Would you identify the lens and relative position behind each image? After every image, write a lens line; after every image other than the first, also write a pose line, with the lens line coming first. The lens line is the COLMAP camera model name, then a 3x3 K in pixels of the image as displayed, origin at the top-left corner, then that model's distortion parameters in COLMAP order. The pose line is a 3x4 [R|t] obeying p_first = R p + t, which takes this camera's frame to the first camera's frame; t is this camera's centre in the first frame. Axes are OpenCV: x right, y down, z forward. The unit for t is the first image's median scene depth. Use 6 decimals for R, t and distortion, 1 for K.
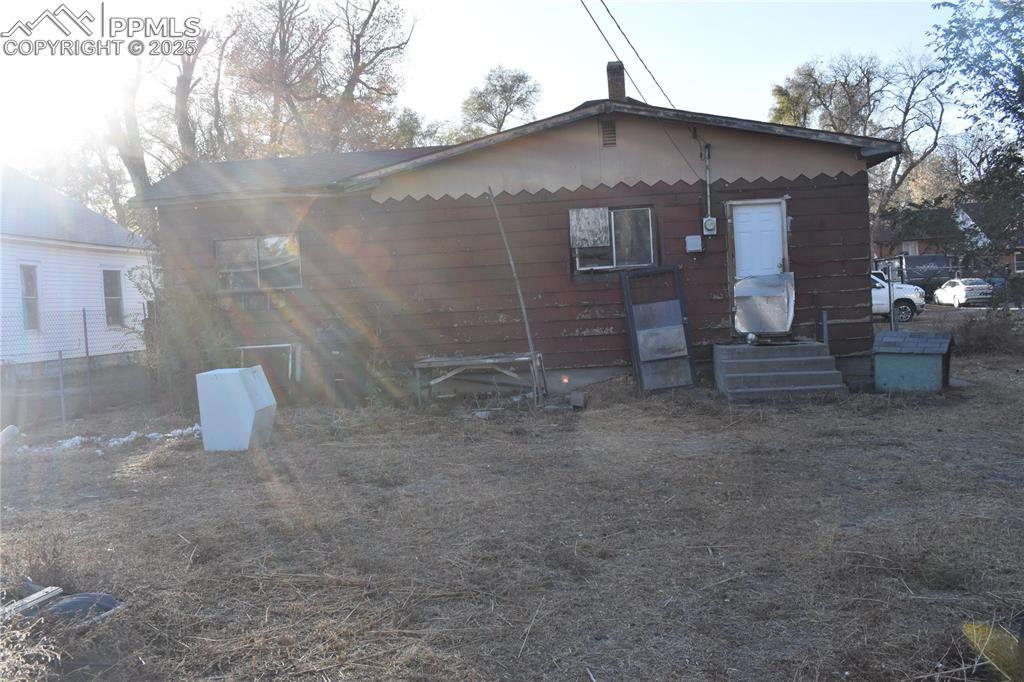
lens RADIAL K [[889.0, 0, 512.0], [0, 889.0, 341.0], [0, 0, 1]] dist [-0.089922, -0.002269]
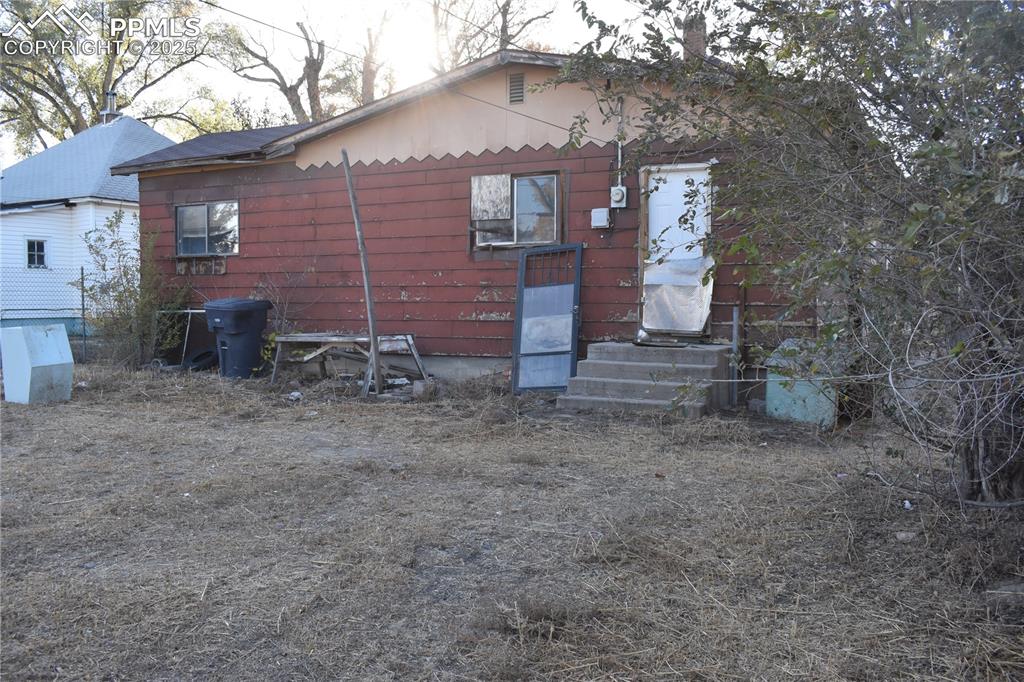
lens RADIAL K [[889.0, 0, 512.0], [0, 889.0, 341.0], [0, 0, 1]] dist [-0.089922, -0.002269]
pose [[0.926179, 0.073529, -0.369845, 0.443623], [-0.067863, 0.997292, 0.028326, -0.012913], [0.370926, -0.001136, 0.928662, 0.197380]]
